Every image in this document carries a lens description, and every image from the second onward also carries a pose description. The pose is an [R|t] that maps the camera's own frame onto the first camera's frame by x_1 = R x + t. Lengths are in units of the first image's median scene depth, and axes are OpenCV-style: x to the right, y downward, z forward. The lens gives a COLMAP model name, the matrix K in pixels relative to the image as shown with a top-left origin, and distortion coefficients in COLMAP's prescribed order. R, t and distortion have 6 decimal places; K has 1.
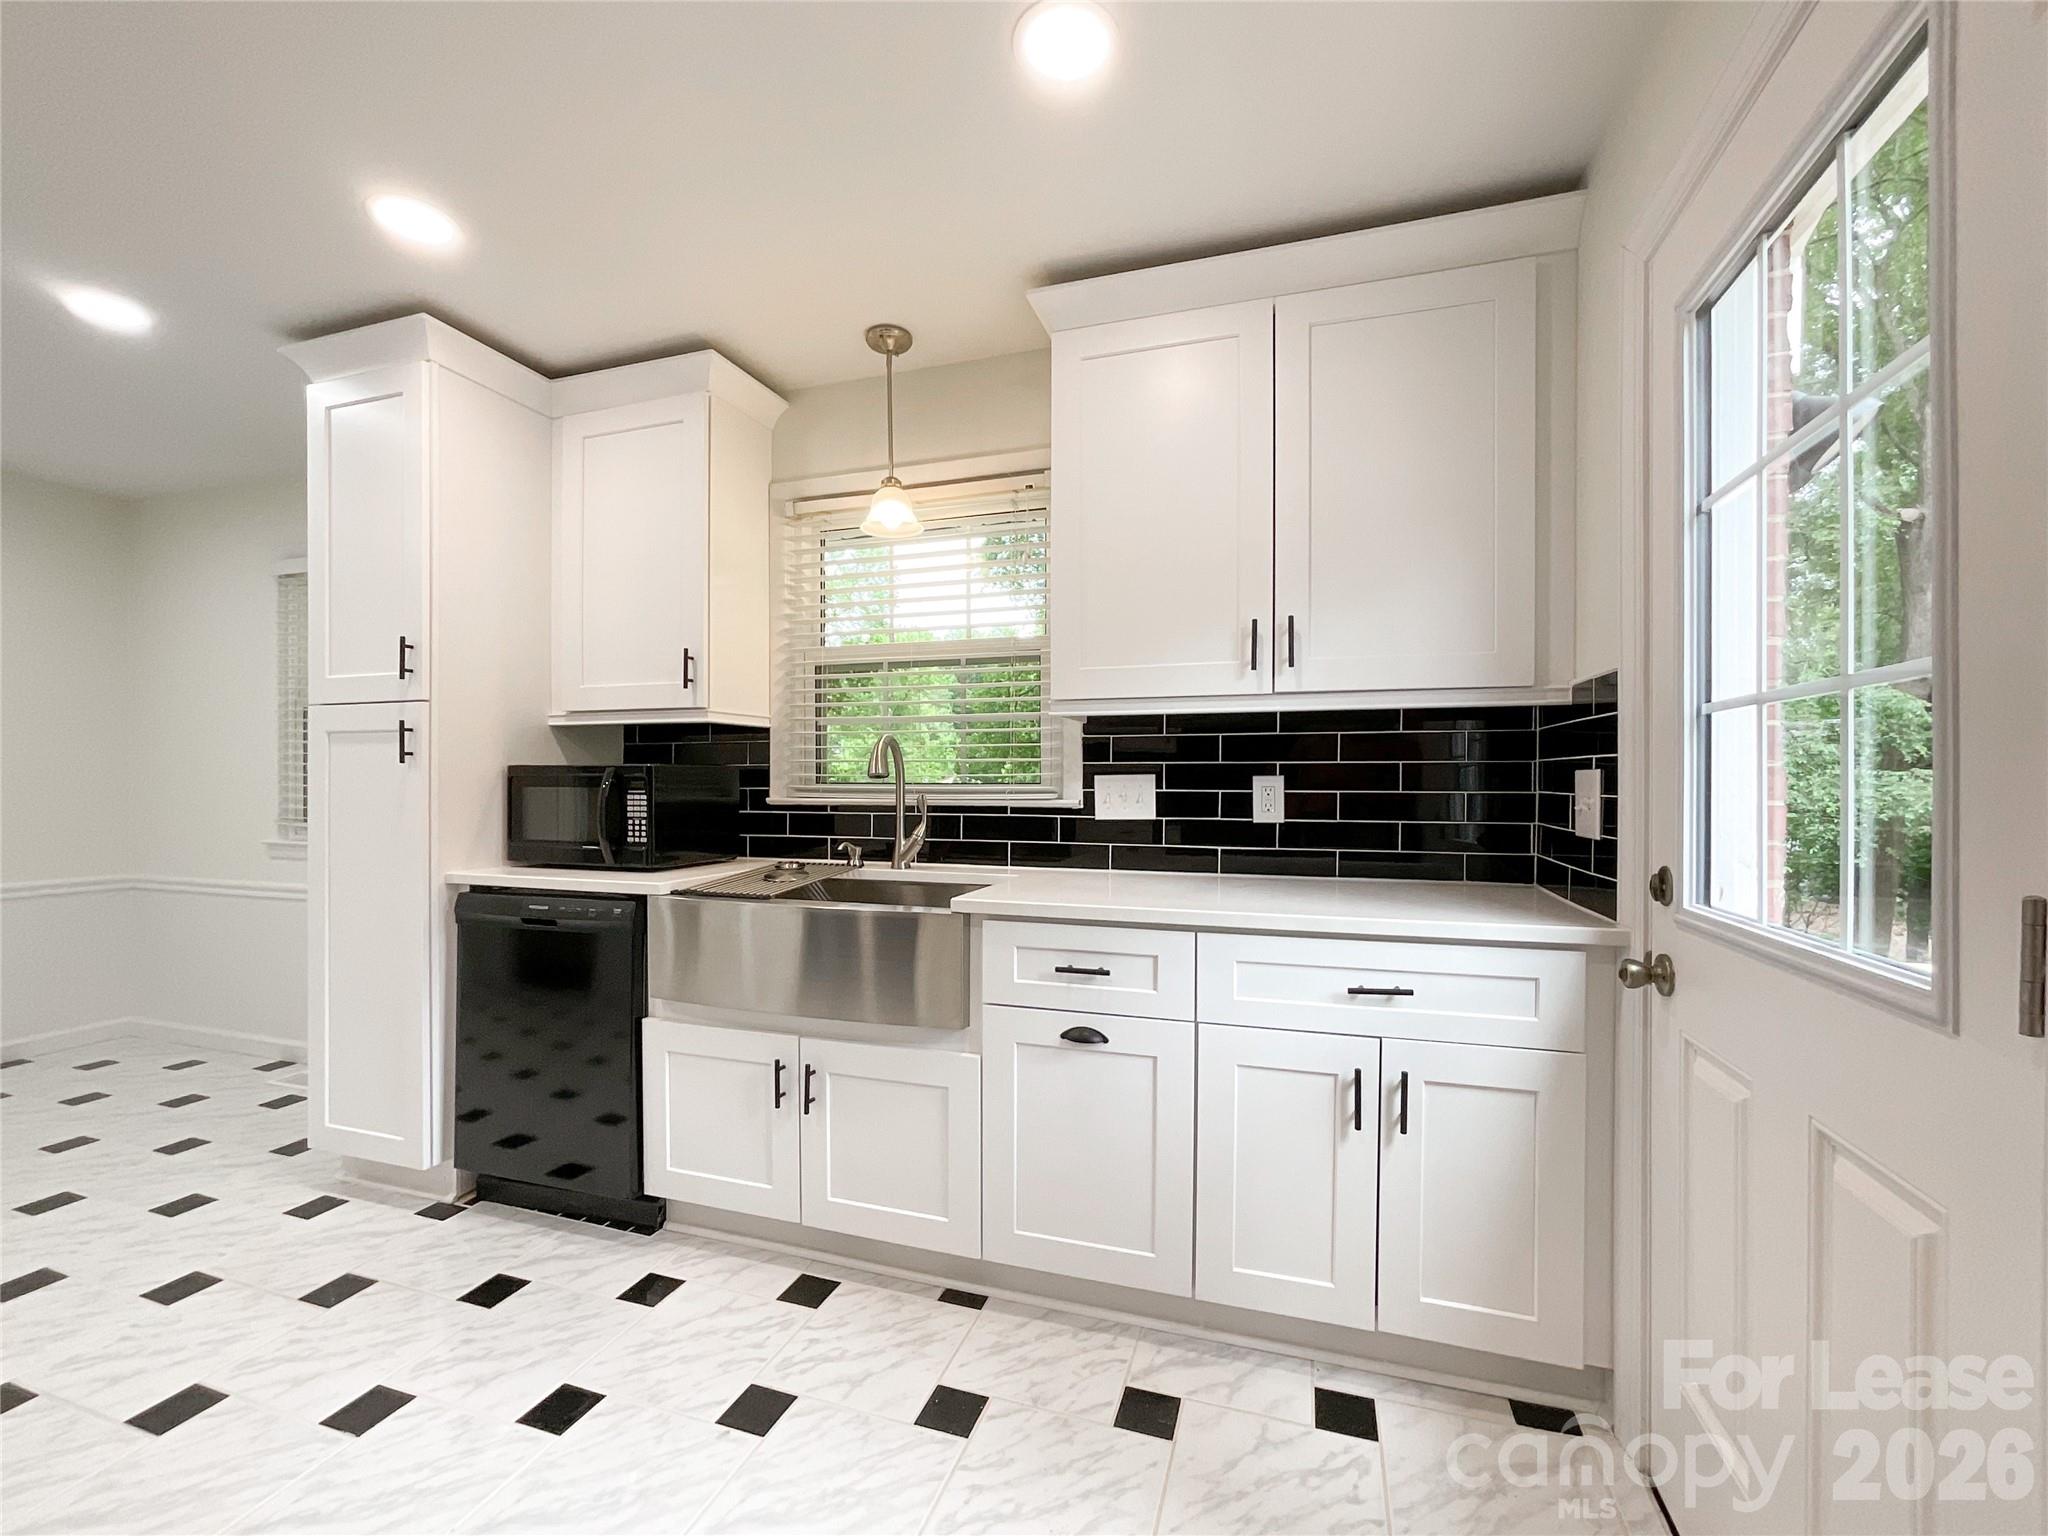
lens RADIAL K [[820.0, 0, 1066.2], [0, 820.0, 786.0], [0, 0, 1]] dist [-0.004157, -0.000305]
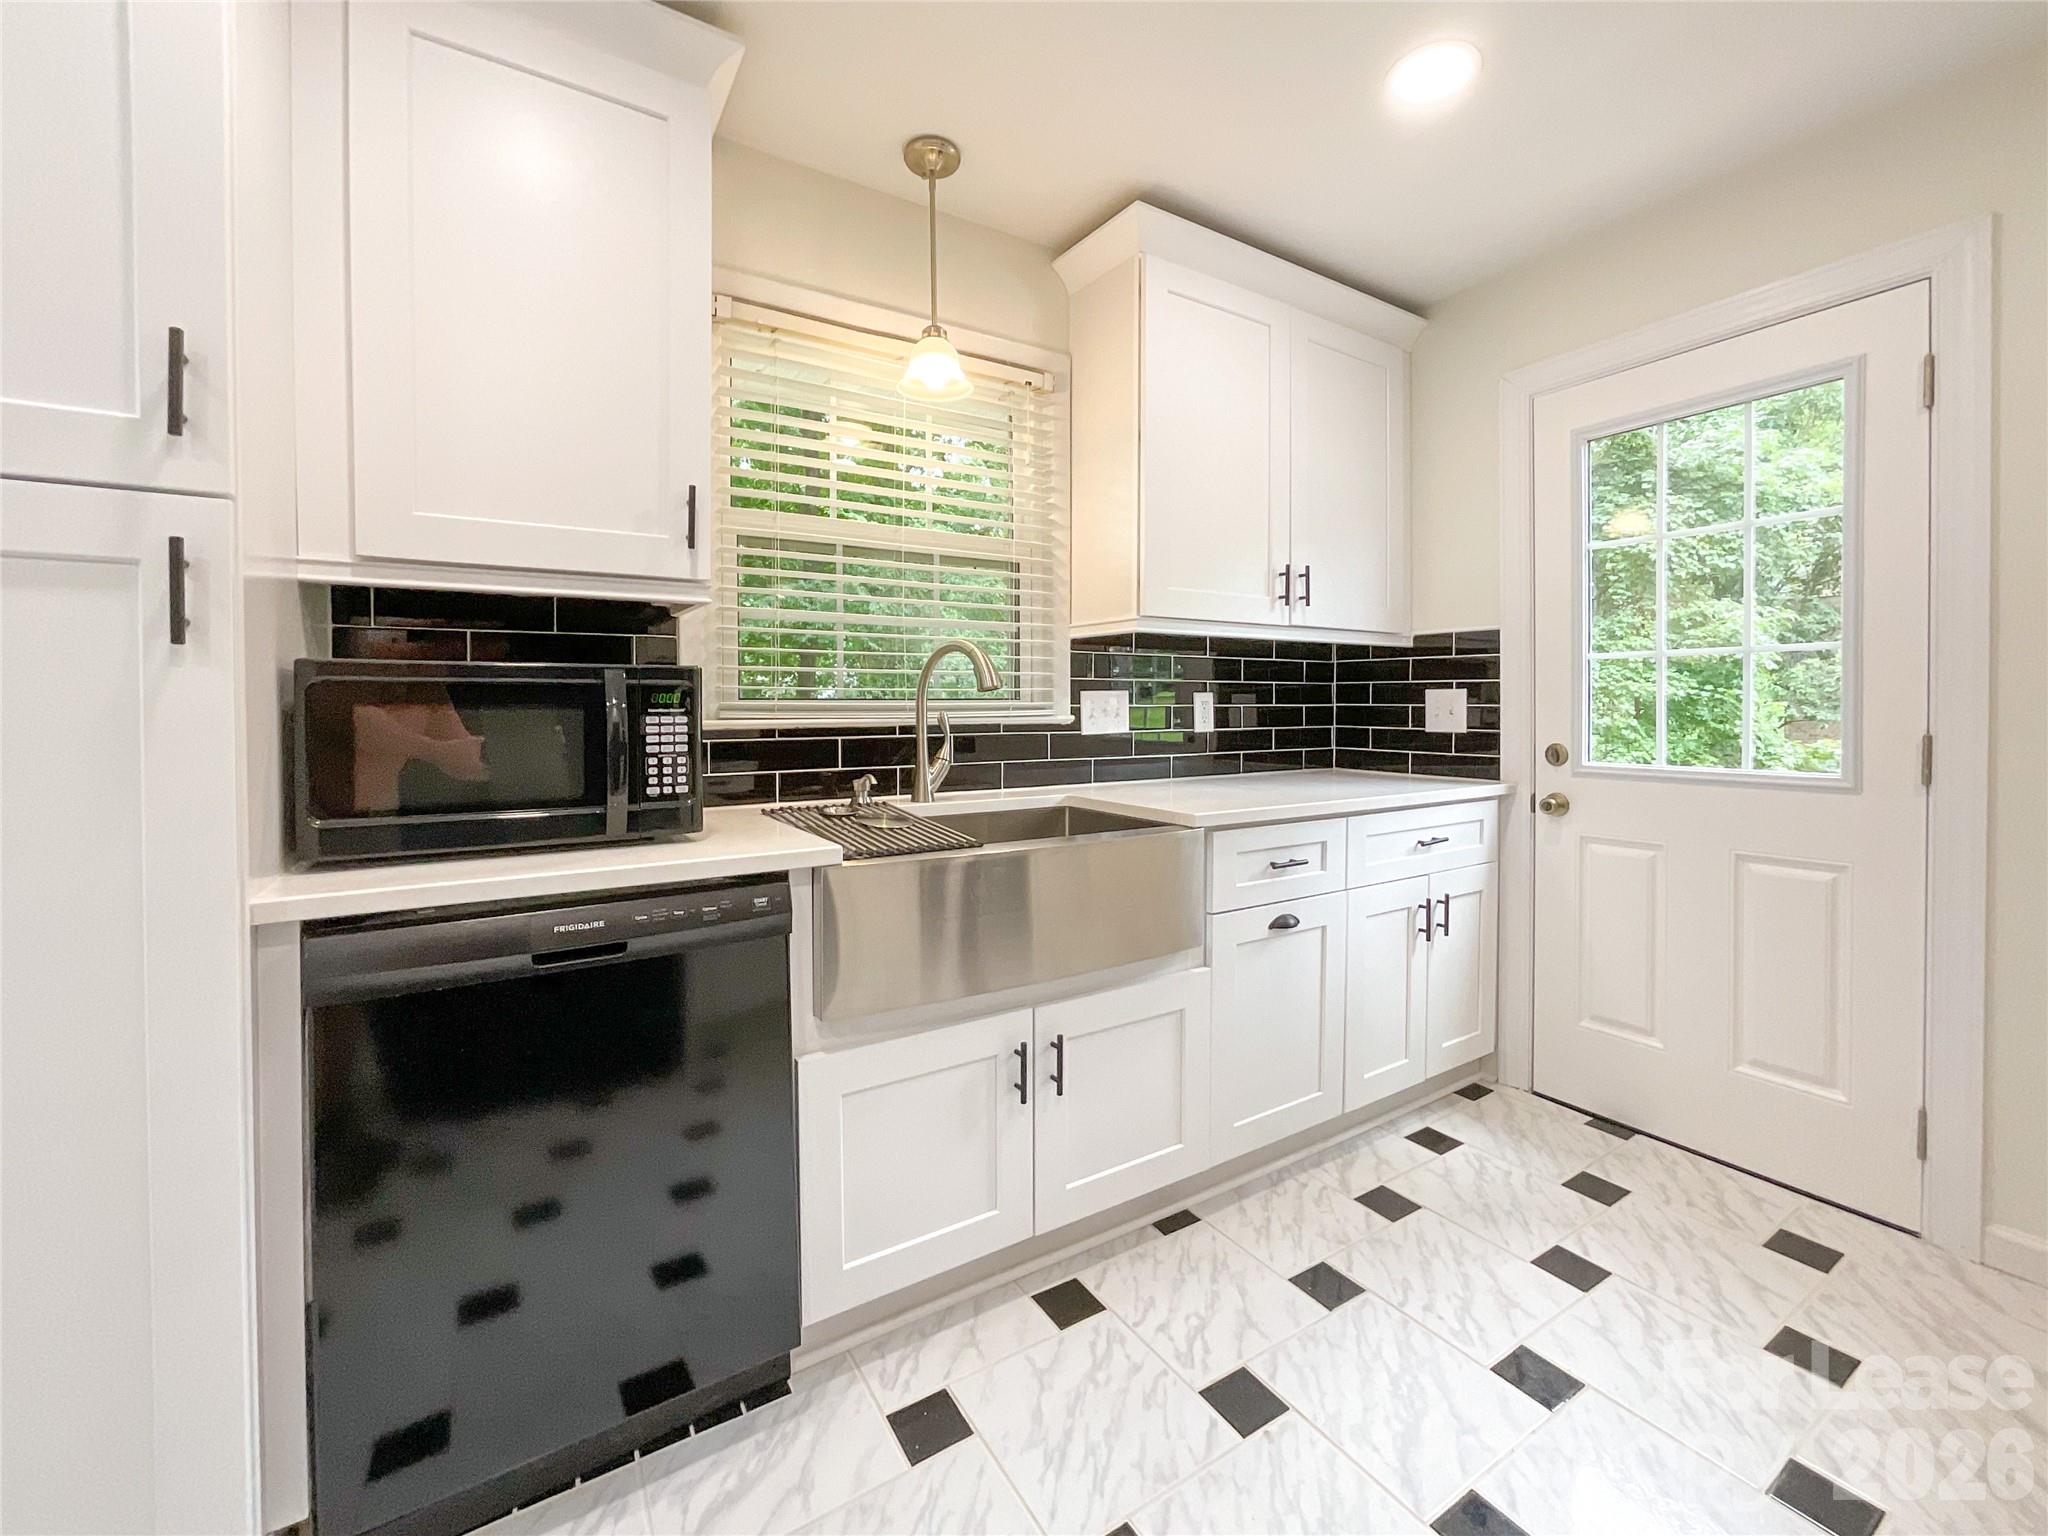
lens RADIAL K [[833.9, 0, 1023.5], [0, 833.9, 714.5], [0, 0, 1]] dist [-0.000535, 0.000241]
pose [[0.657278, -0.012047, 0.753552, -0.896403], [0.005814, 0.999924, 0.010914, 0.004726], [-0.753626, -0.002793, 0.657298, 0.435515]]
